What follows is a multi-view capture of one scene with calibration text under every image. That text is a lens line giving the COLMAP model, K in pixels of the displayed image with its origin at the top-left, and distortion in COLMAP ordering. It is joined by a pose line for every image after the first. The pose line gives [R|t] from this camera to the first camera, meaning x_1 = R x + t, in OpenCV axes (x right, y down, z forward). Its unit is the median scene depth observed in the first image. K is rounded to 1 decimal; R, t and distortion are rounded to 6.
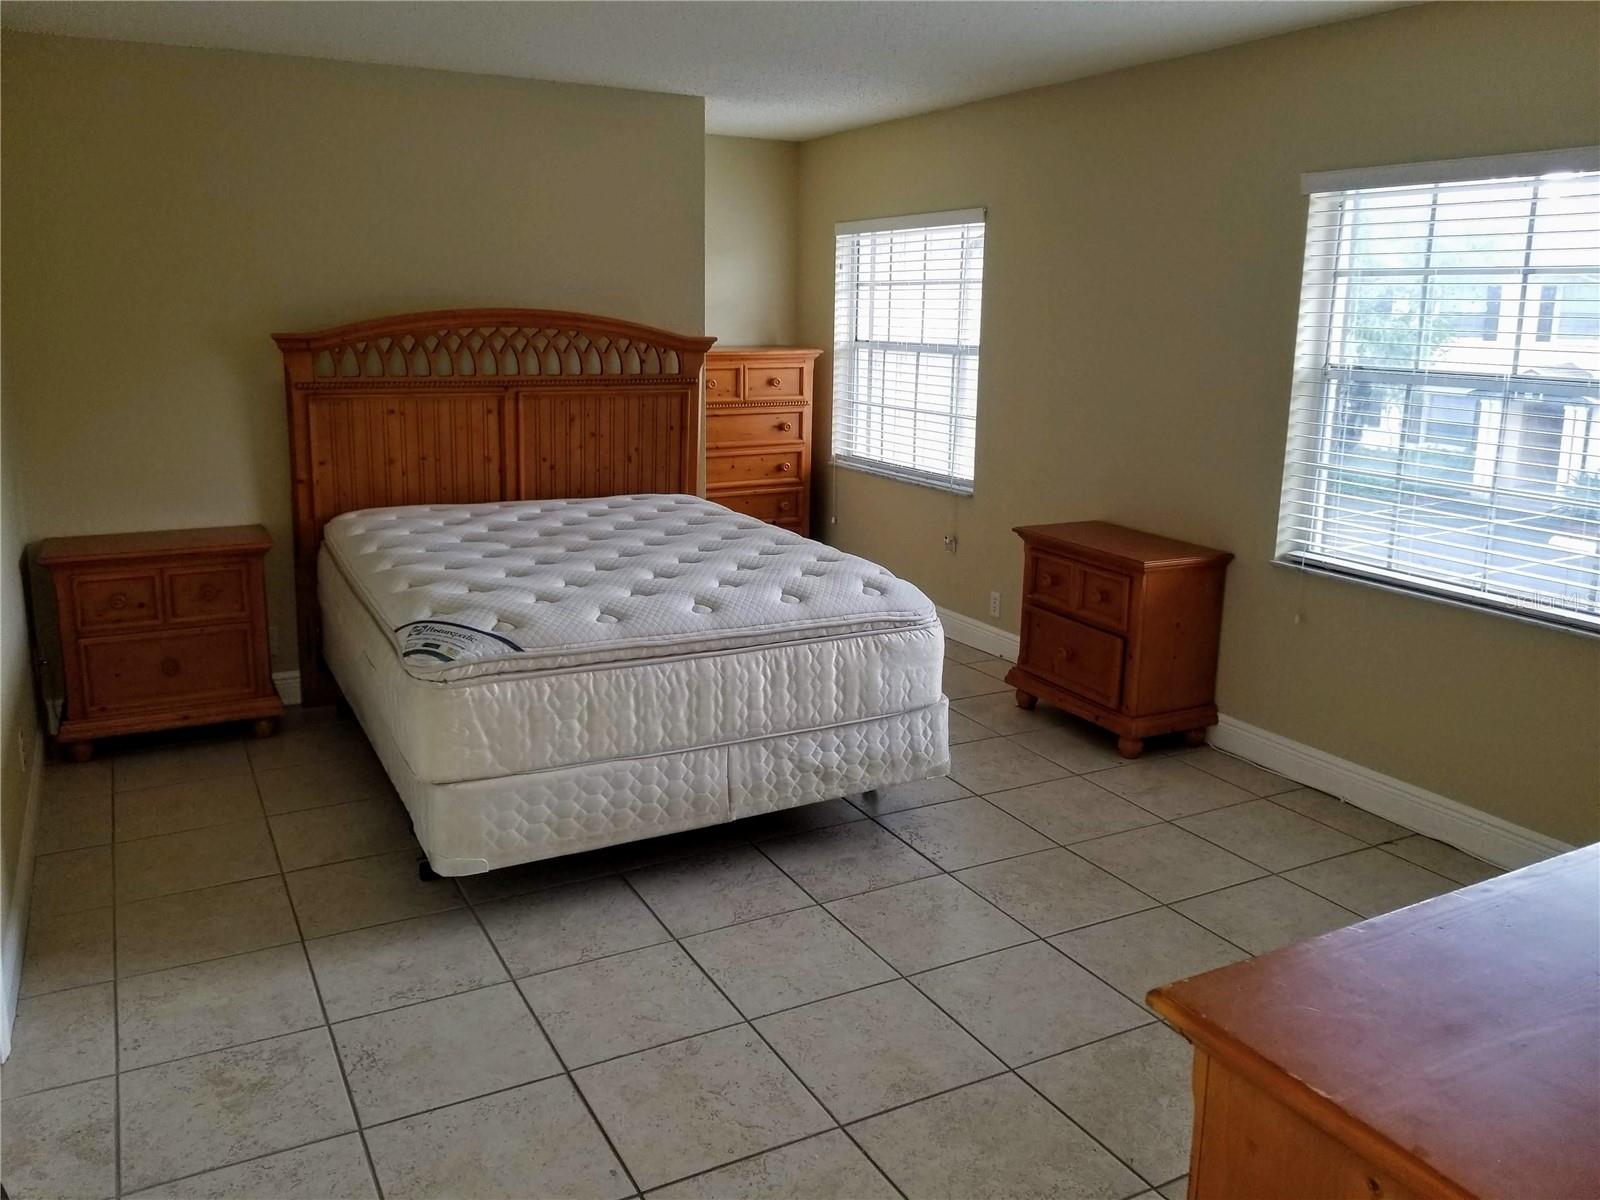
lens RADIAL K [[1255.6, 0, 805.0], [0, 1255.6, 542.5], [0, 0, 1]] dist [0.081873, -0.126767]
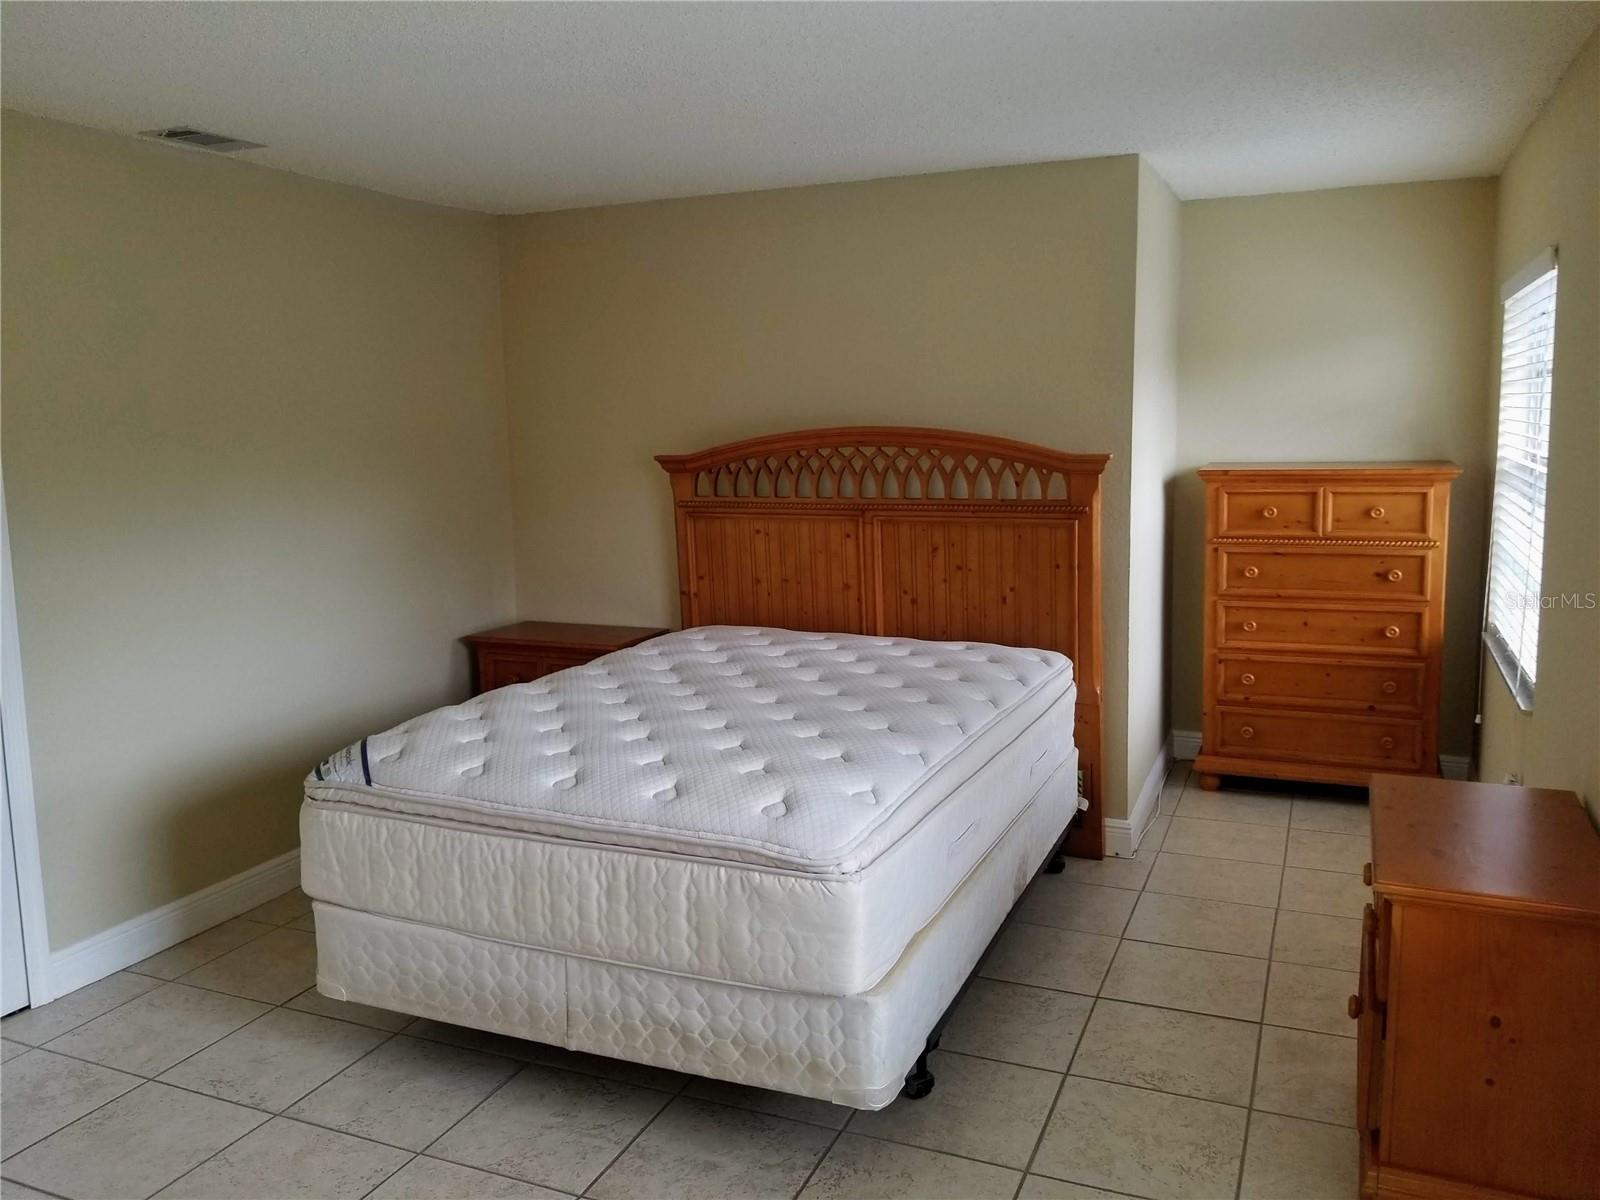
lens RADIAL K [[1255.6, 0, 817.0], [0, 1255.6, 557.2], [0, 0, 1]] dist [0.081873, -0.126767]
pose [[0.611804, 0.064248, -0.788396, 0.643832], [-0.119421, 0.992774, -0.011769, -0.102076], [0.781943, 0.101352, 0.615055, 0.564332]]
